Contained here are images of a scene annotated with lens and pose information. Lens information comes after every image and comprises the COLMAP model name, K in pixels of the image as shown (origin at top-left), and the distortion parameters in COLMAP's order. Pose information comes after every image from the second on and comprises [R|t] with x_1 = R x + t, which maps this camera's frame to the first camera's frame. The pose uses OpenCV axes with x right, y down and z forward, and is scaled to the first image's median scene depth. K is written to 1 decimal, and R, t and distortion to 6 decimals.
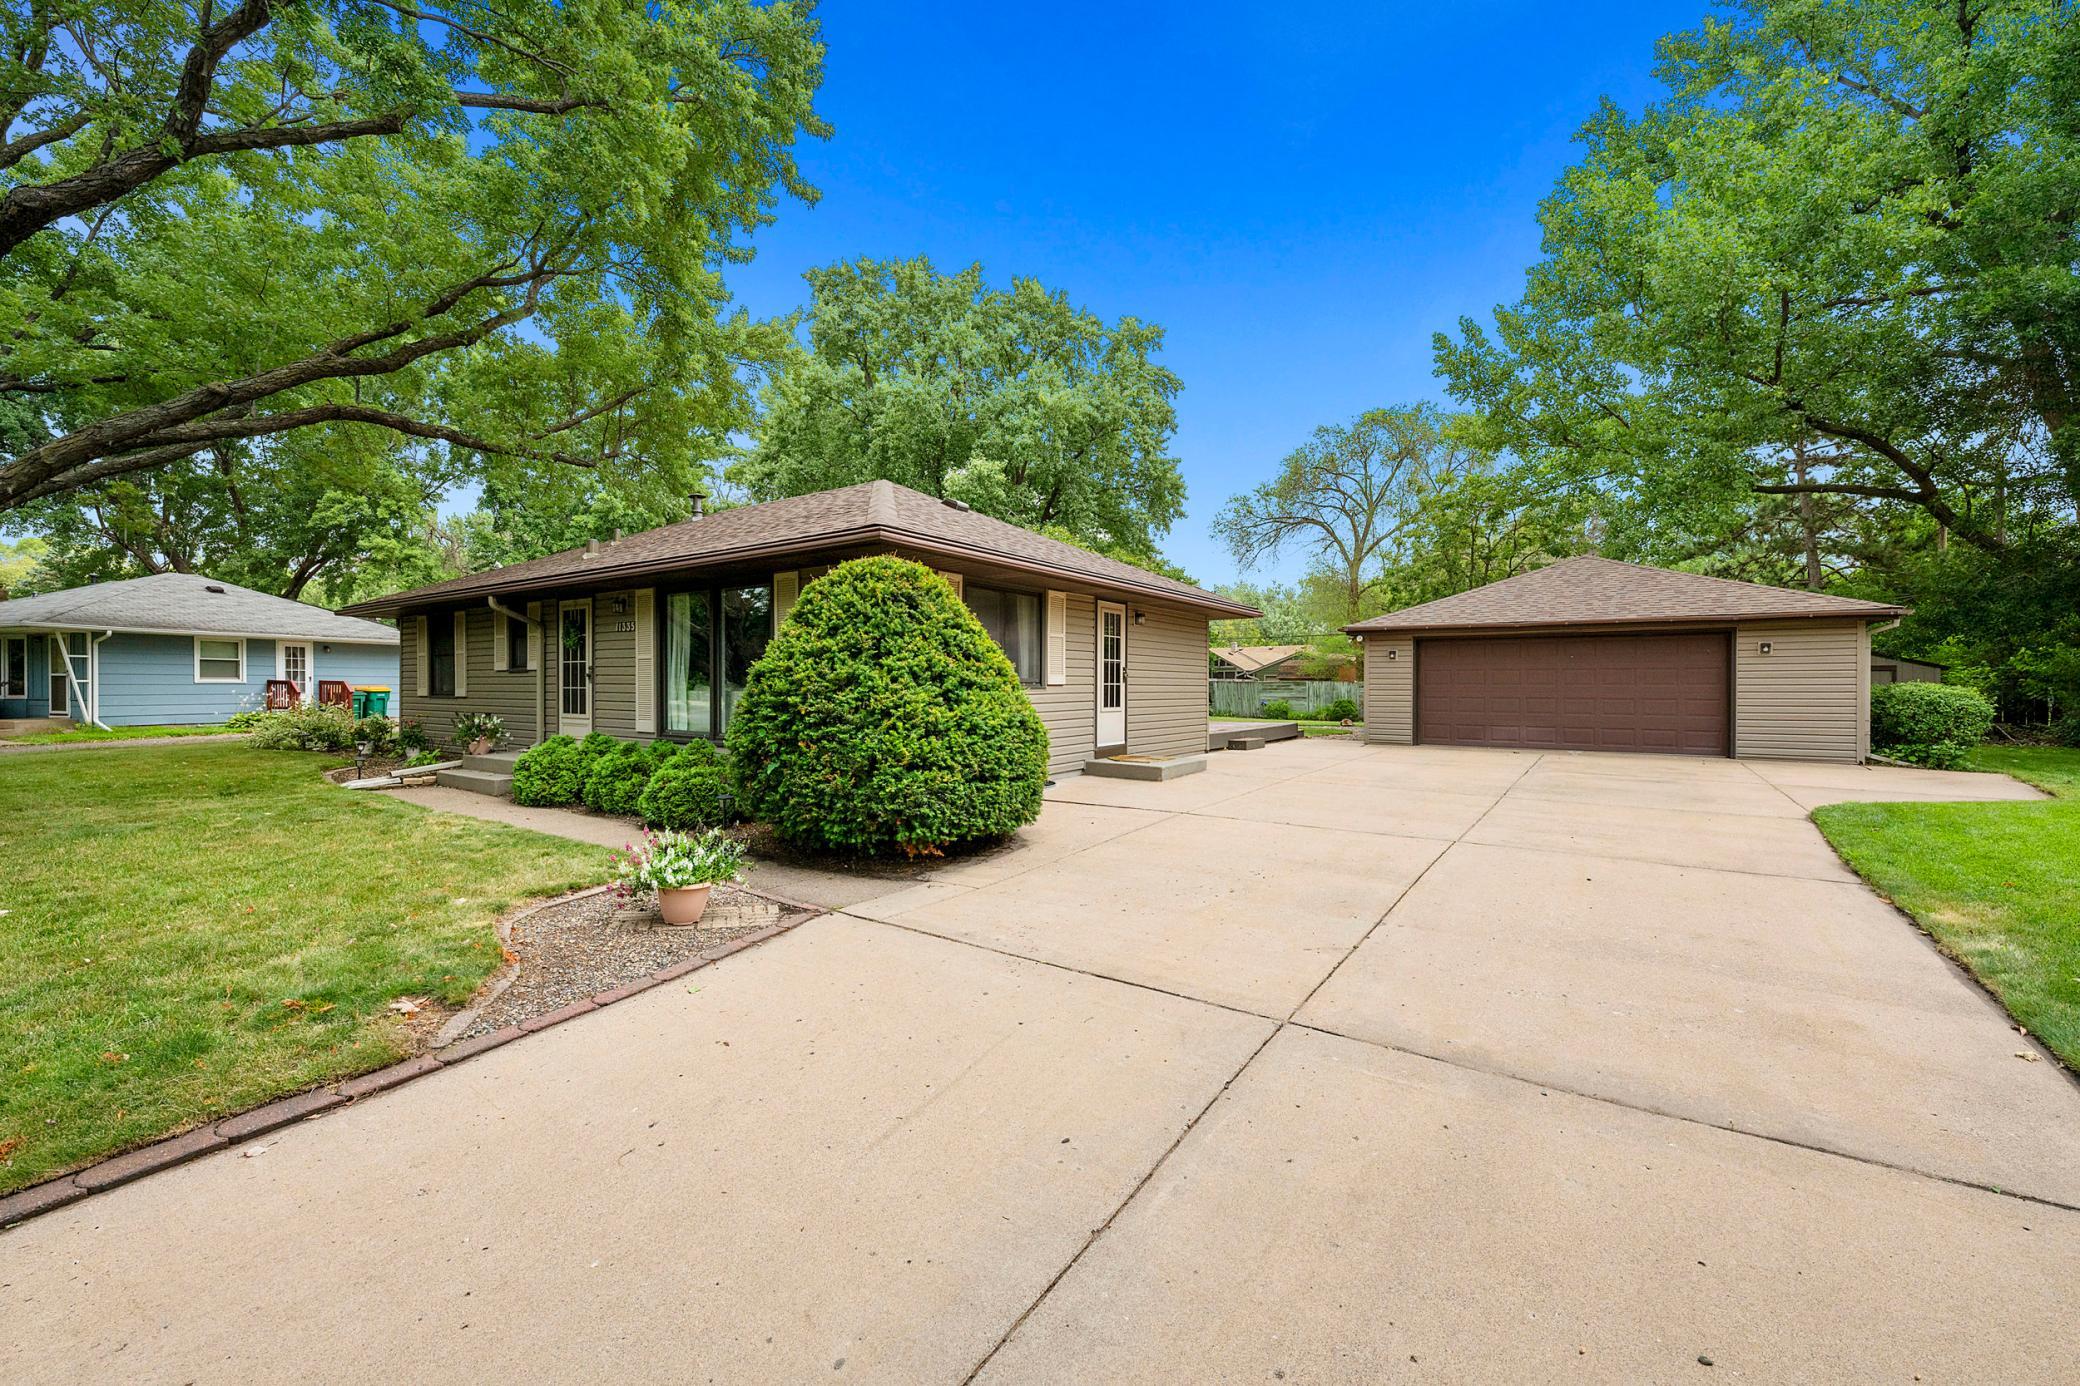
lens RADIAL K [[844.9, 0, 1040.0], [0, 844.9, 693.0], [0, 0, 1]] dist [0.000576, 0.000110]
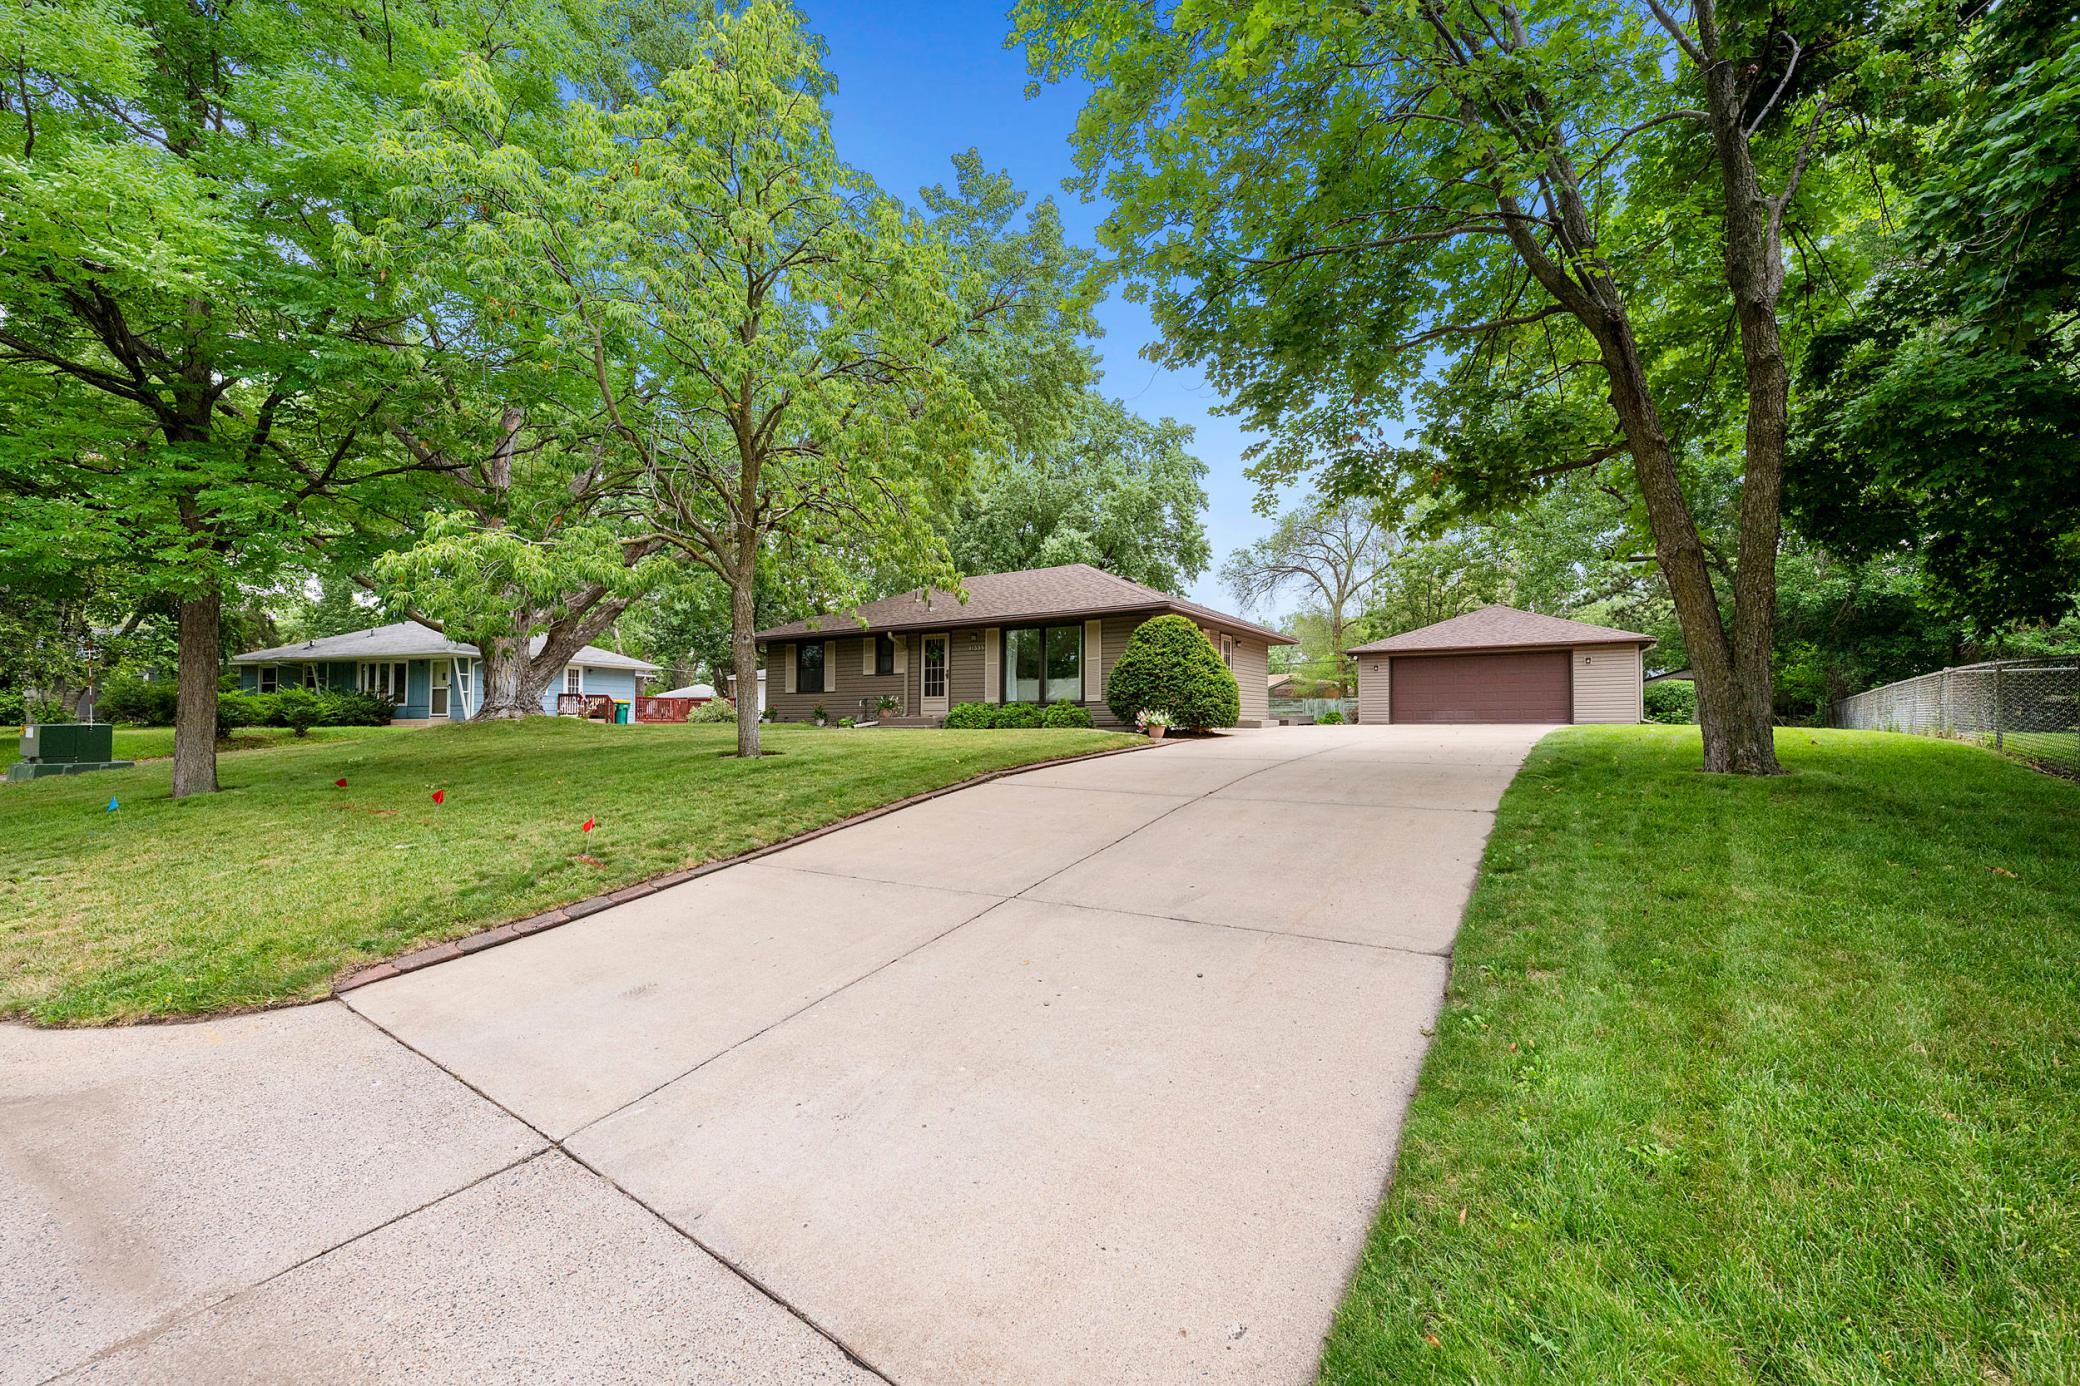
lens RADIAL K [[802.0, 0, 1045.9], [0, 802.0, 712.6], [0, 0, 1]] dist [-0.000399, -0.000025]
pose [[0.999837, -0.003506, 0.017729, -0.101528], [0.003752, 0.999897, -0.013867, 0.025191], [-0.017678, 0.013931, 0.999747, -0.217782]]
